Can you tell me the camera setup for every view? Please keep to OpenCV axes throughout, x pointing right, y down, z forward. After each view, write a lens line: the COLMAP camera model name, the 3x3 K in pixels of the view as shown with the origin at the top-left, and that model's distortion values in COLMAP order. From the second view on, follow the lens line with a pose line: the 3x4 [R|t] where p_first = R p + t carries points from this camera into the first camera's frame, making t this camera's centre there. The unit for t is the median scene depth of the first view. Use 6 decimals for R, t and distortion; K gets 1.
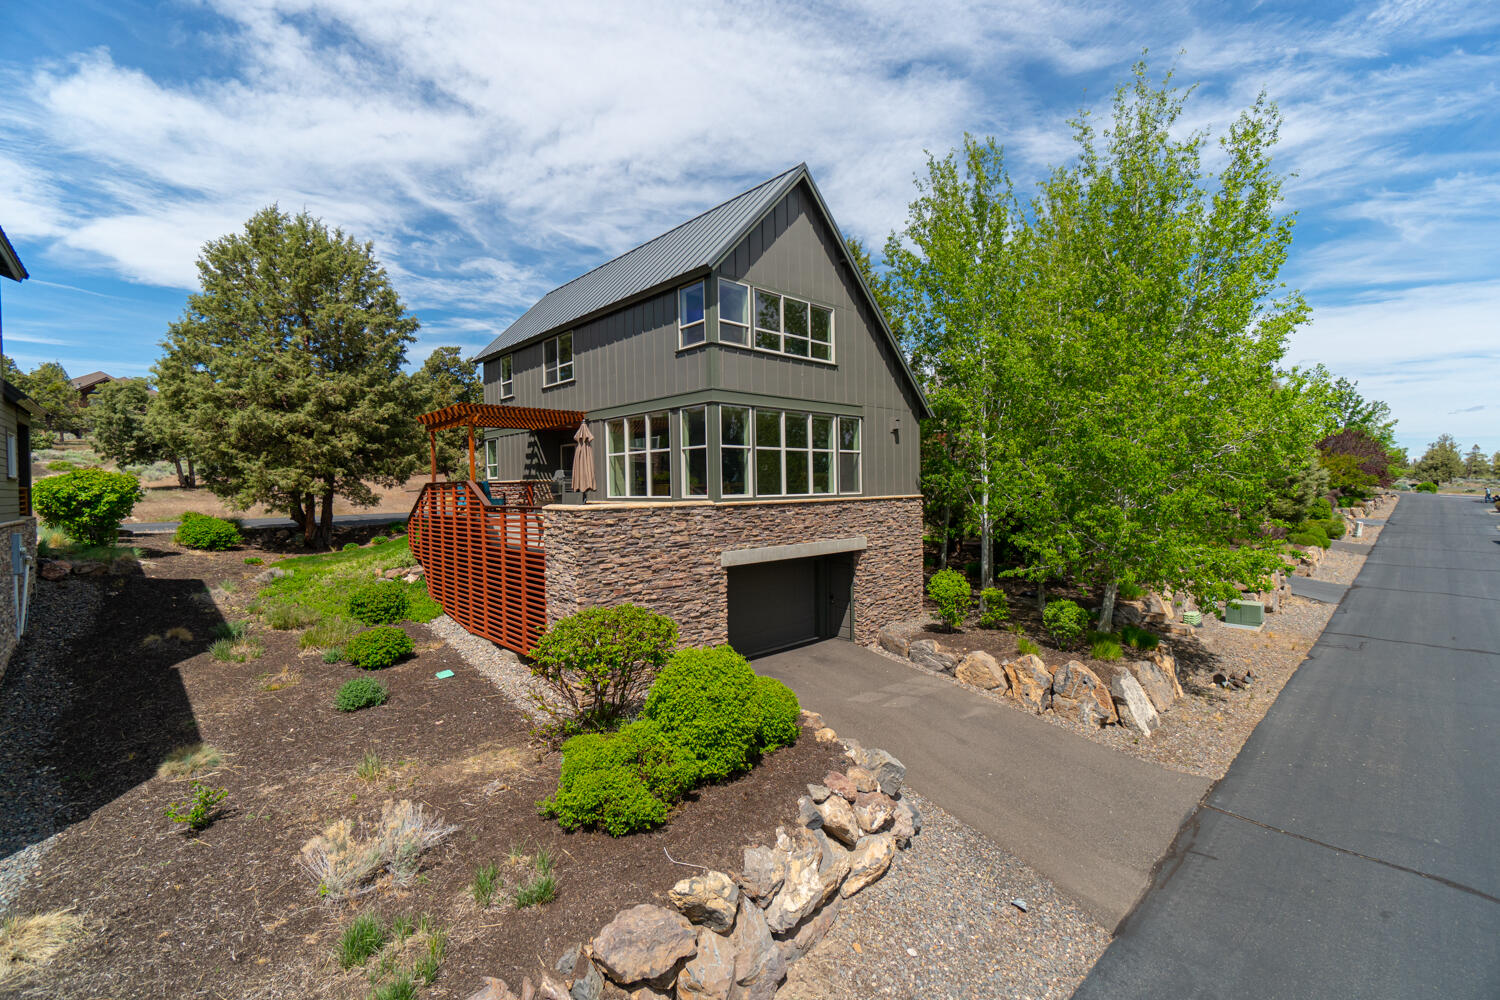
lens RADIAL K [[643.6, 0, 745.2], [0, 643.6, 491.6], [0, 0, 1]] dist [-0.012178, 0.003251]
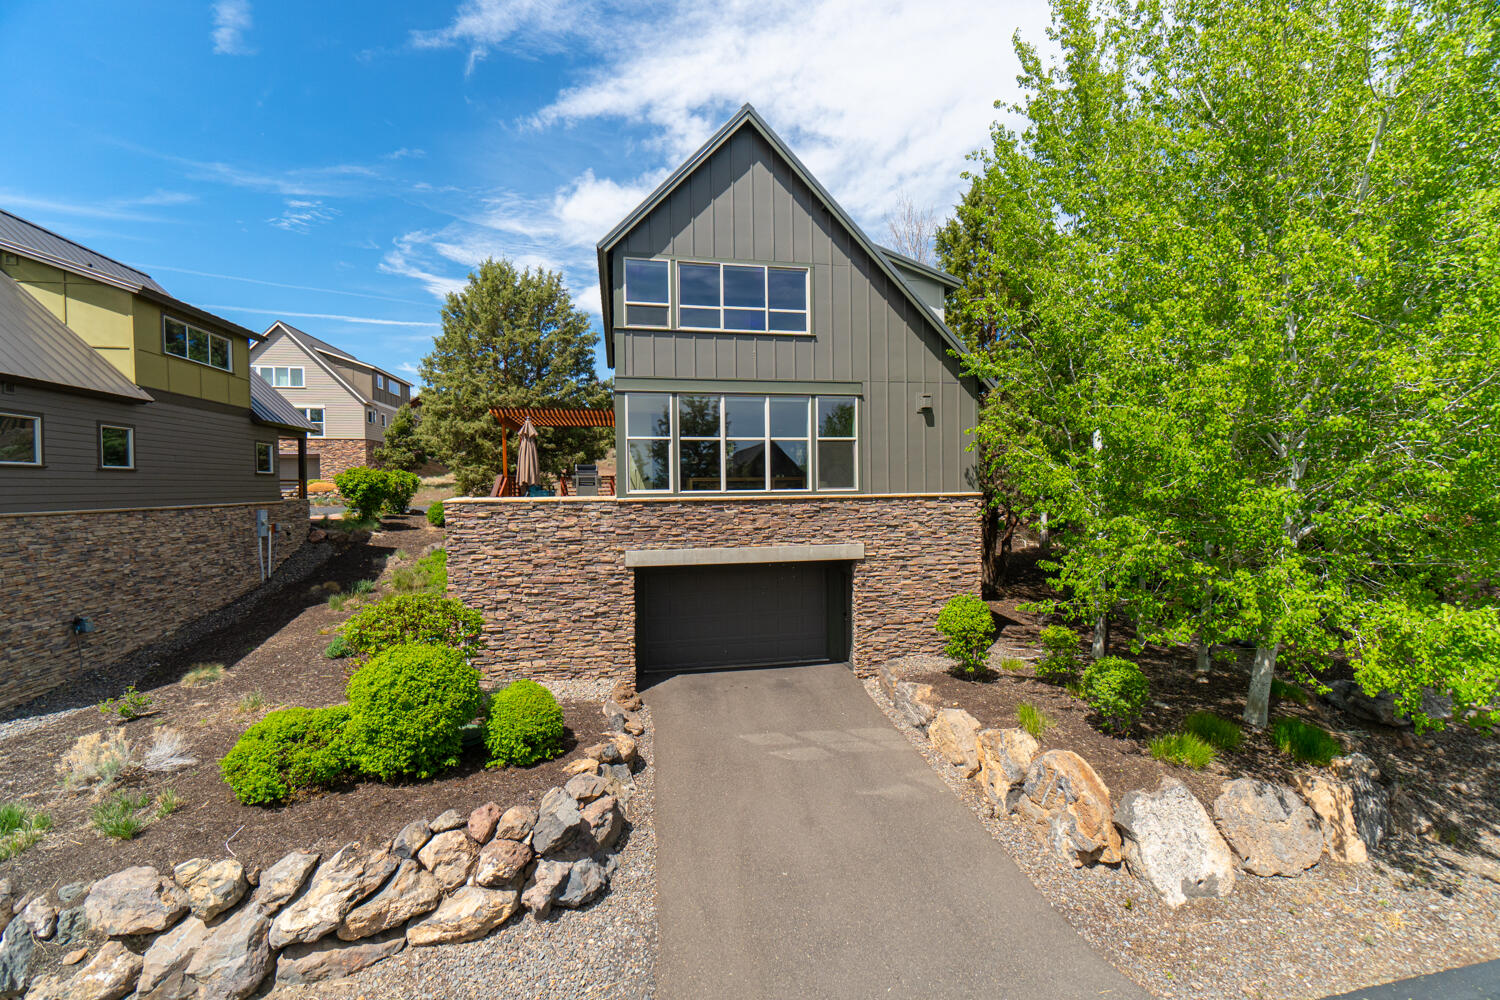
lens RADIAL K [[643.6, 0, 745.2], [0, 643.6, 491.6], [0, 0, 1]] dist [-0.012178, 0.003251]
pose [[0.852538, 0.012716, -0.522511, 0.577837], [-0.007056, 0.999893, 0.012822, -0.005543], [0.522618, -0.007244, 0.852536, 0.281217]]
